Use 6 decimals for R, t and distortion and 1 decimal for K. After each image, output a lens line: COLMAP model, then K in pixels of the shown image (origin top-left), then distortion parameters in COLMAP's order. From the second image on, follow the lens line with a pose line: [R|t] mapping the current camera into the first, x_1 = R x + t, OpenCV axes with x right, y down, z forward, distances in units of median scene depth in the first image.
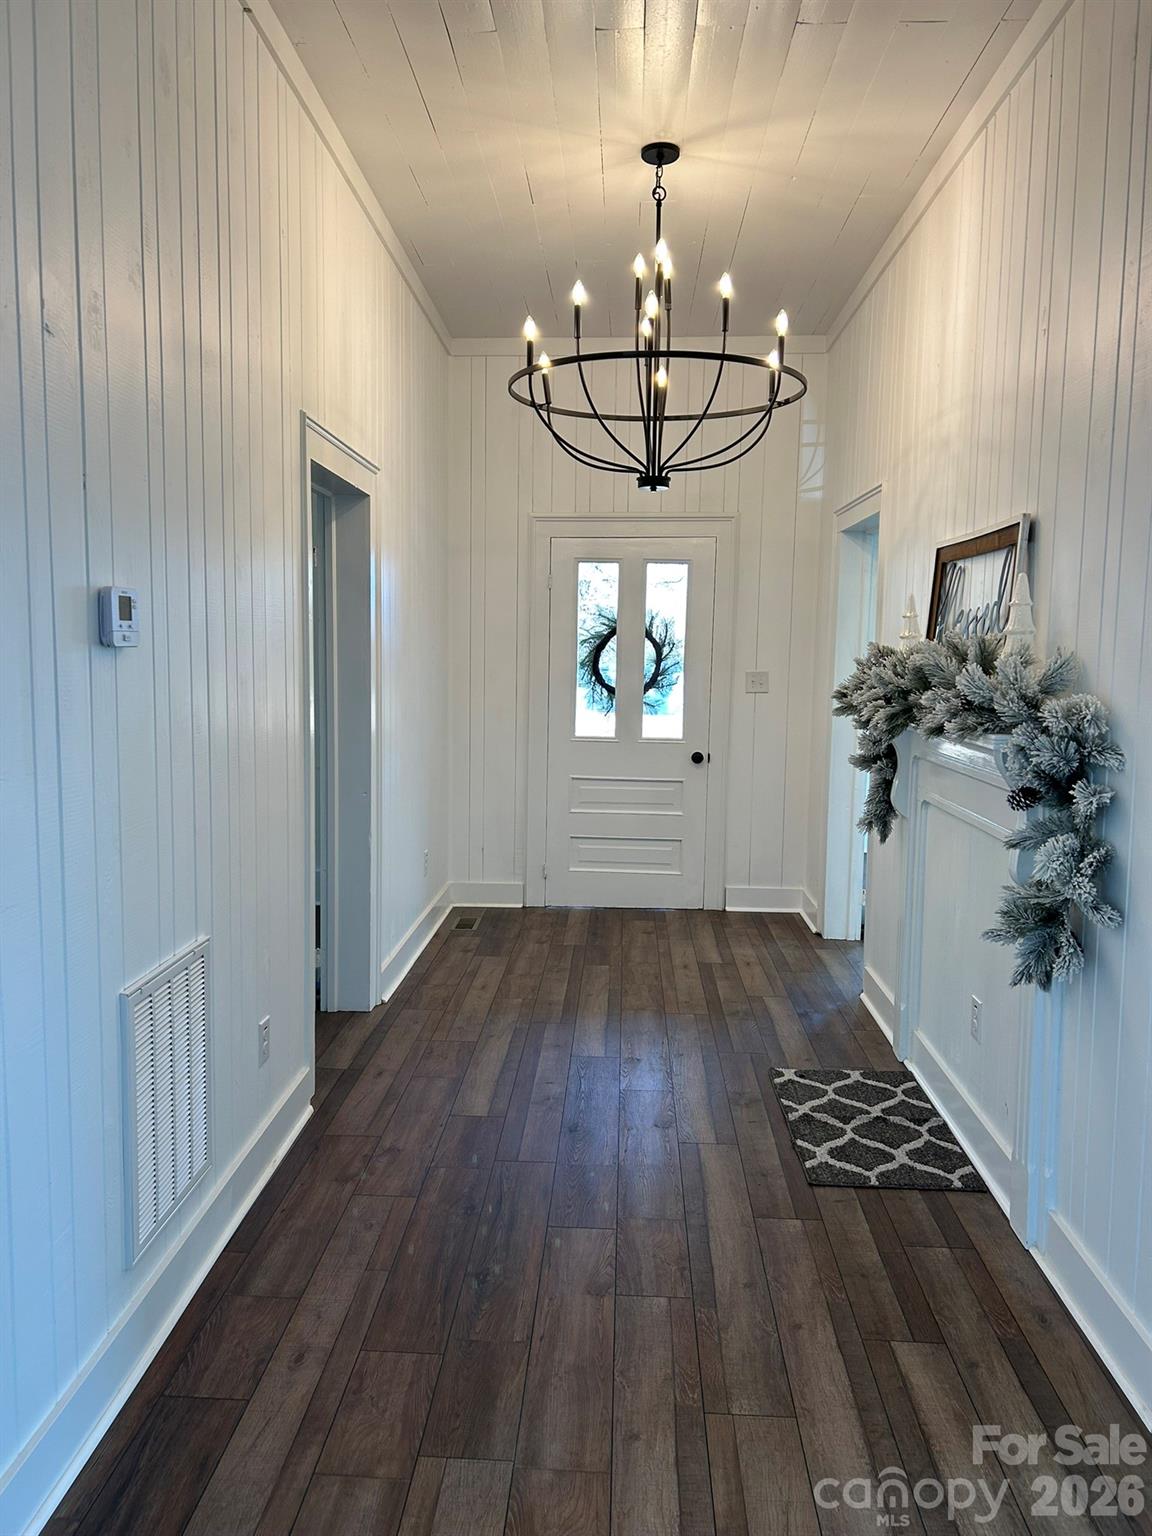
lens RADIAL K [[1168.0, 0, 559.2], [0, 1168.0, 765.5], [0, 0, 1]] dist [0.078906, -0.072625]
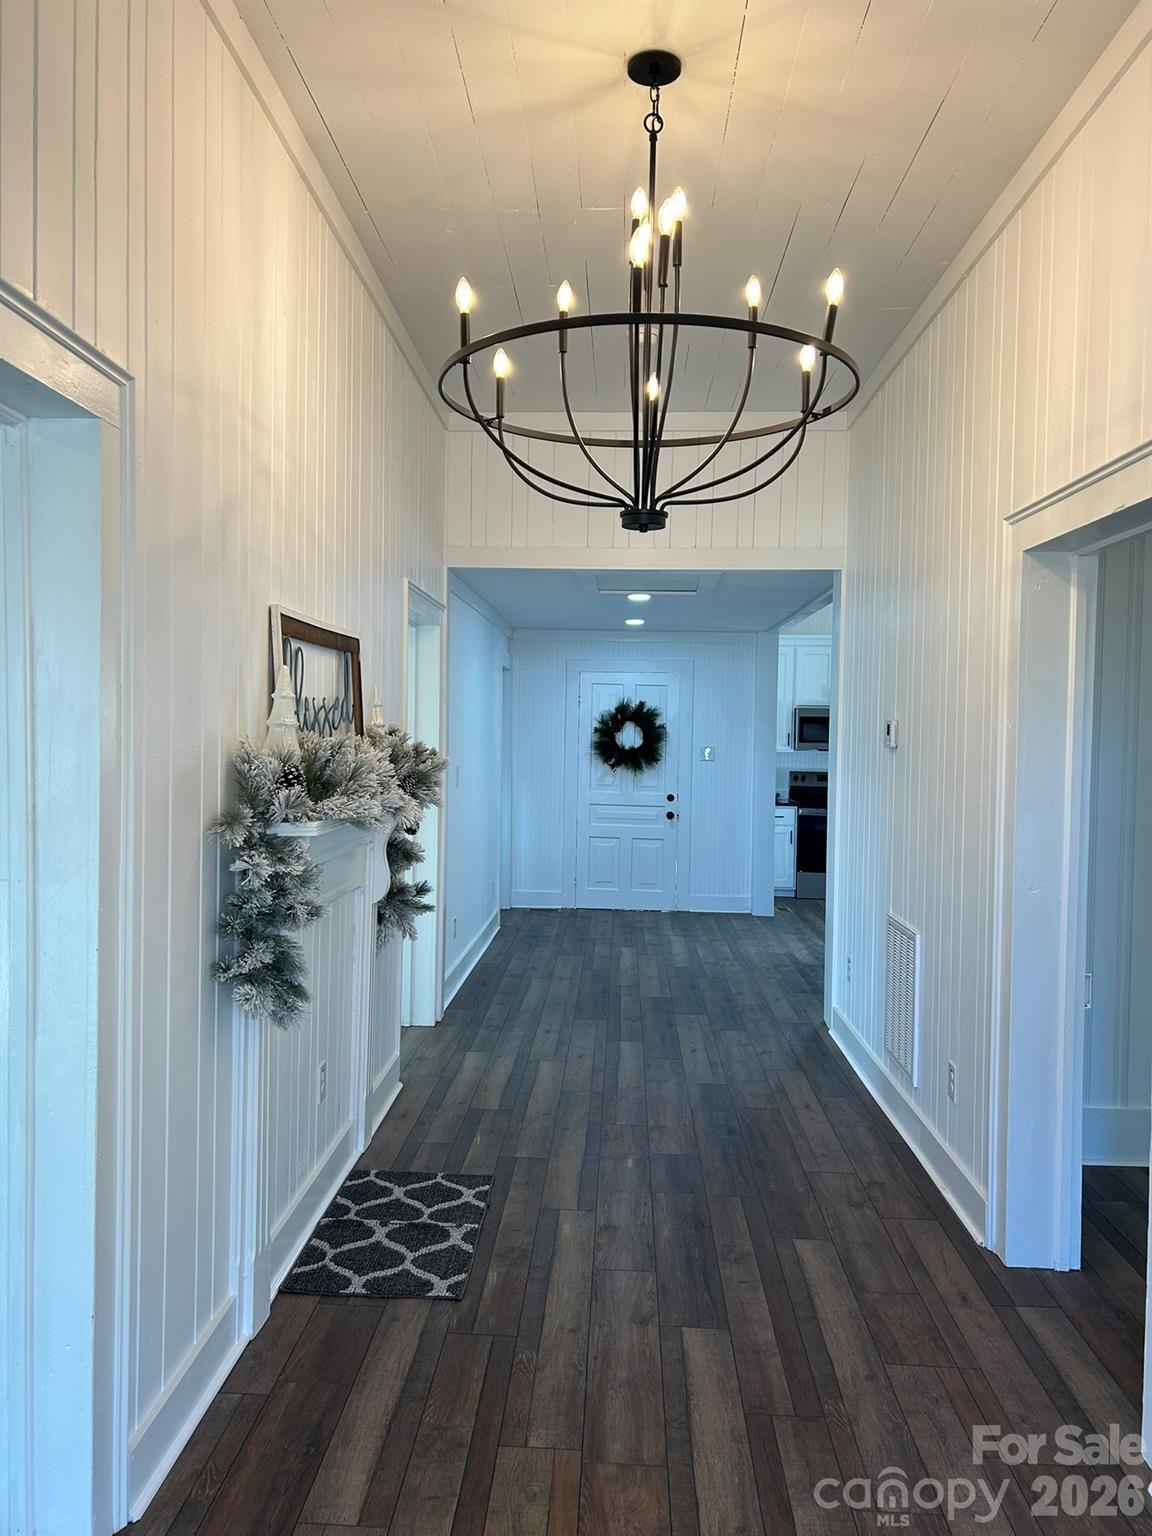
lens RADIAL K [[1167.4, 0, 565.4], [0, 1167.4, 751.9], [0, 0, 1]] dist [0.076438, -0.058921]
pose [[-0.999520, -0.029589, -0.009153, 0.138317], [-0.030493, 0.991895, 0.123350, -0.199280], [0.005429, 0.123570, -0.992321, 1.838149]]
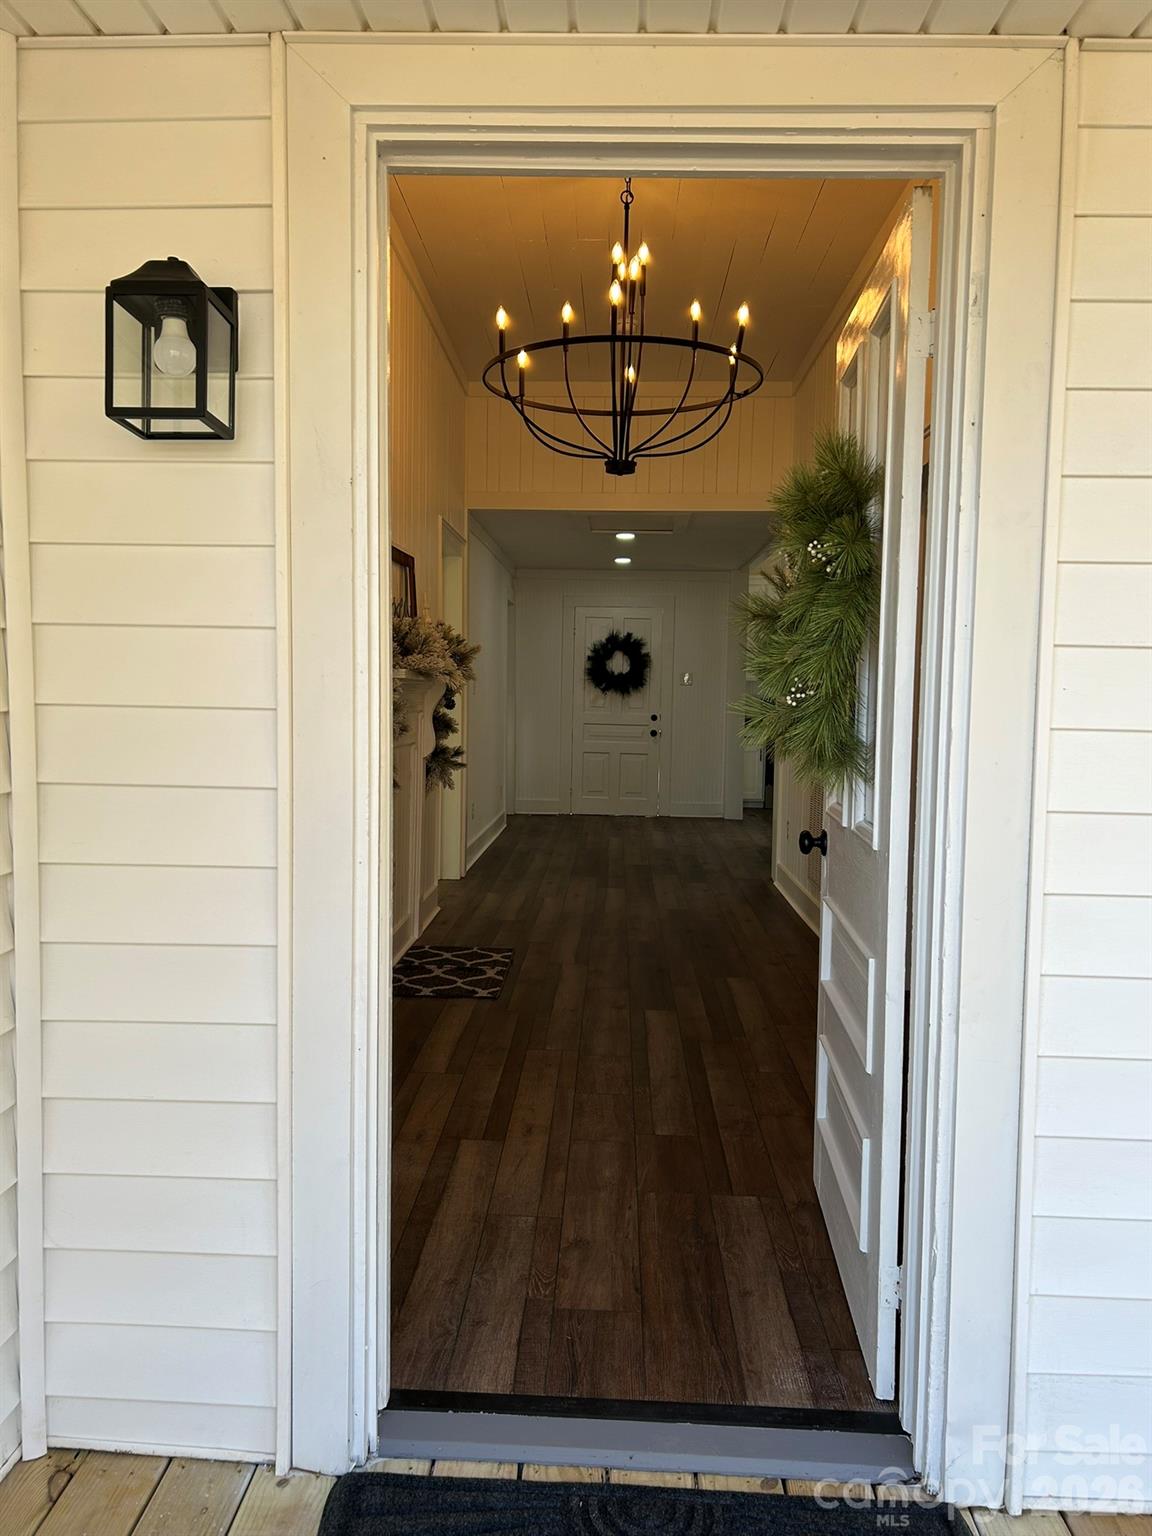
lens RADIAL K [[1168.0, 0, 559.2], [0, 1168.0, 765.5], [0, 0, 1]] dist [0.078906, -0.072625]
pose [[-0.999534, -0.028514, -0.010917, 0.148064], [-0.029963, 0.984777, 0.171223, -0.165914], [0.005869, 0.171470, -0.985172, 2.220172]]
